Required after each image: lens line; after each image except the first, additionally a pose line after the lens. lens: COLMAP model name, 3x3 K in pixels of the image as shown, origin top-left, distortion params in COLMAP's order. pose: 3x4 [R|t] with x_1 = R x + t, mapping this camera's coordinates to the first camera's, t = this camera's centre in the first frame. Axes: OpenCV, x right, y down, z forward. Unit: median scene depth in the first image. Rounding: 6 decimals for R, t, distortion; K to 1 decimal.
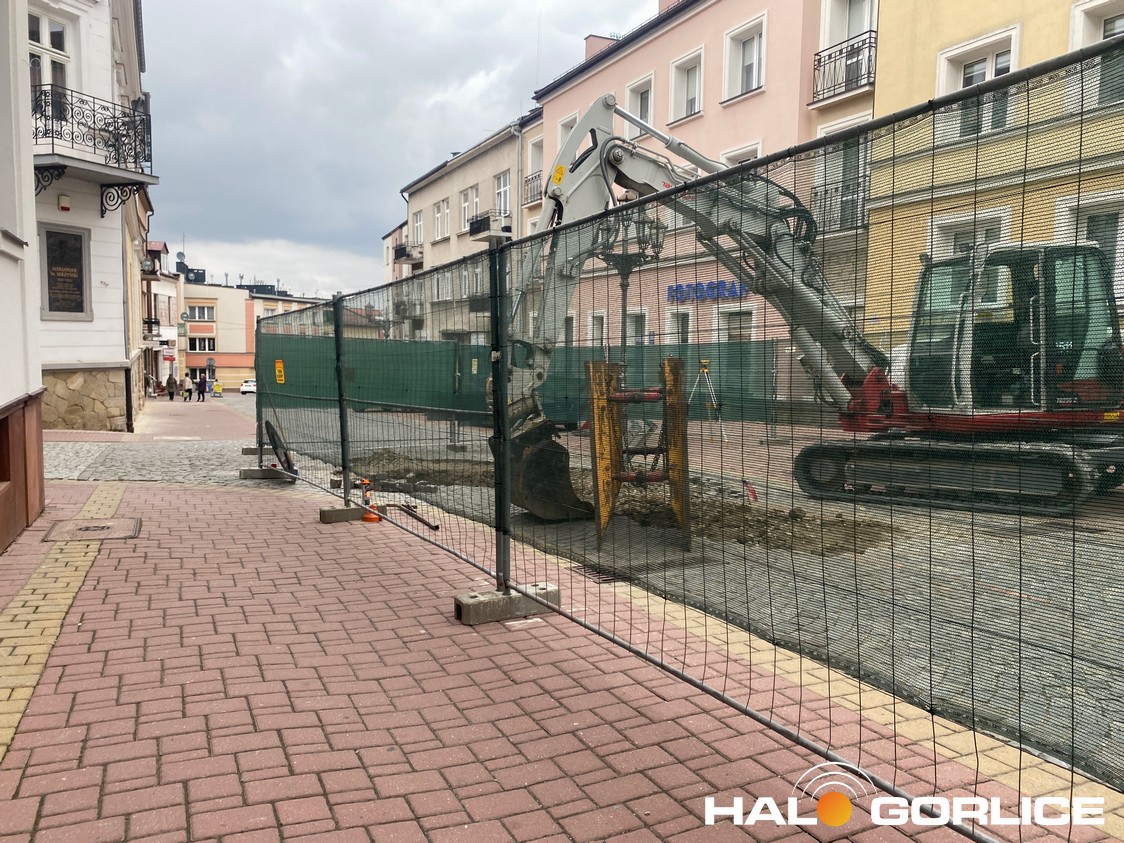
lens RADIAL K [[861.7, 0, 565.2], [0, 861.7, 416.0], [0, 0, 1]] dist [0.048383, -0.036717]
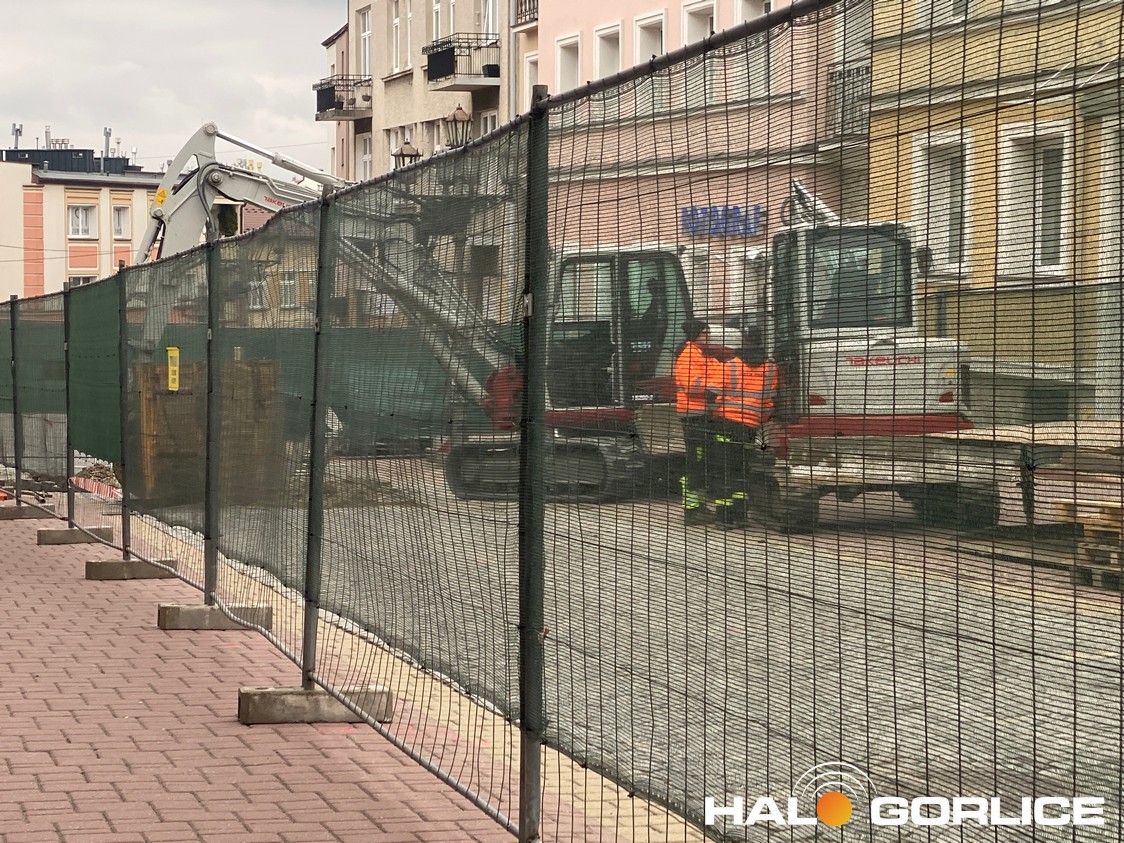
lens RADIAL K [[2606.7, 0, 558.6], [0, 2606.7, 422.9], [0, 0, 1]] dist [0.036293, 0.000000]
pose [[0.986223, 0.004486, -0.165360, 0.157342], [-0.008321, 0.999712, -0.022503, 0.013258], [0.165212, 0.023569, 0.985976, -0.332684]]
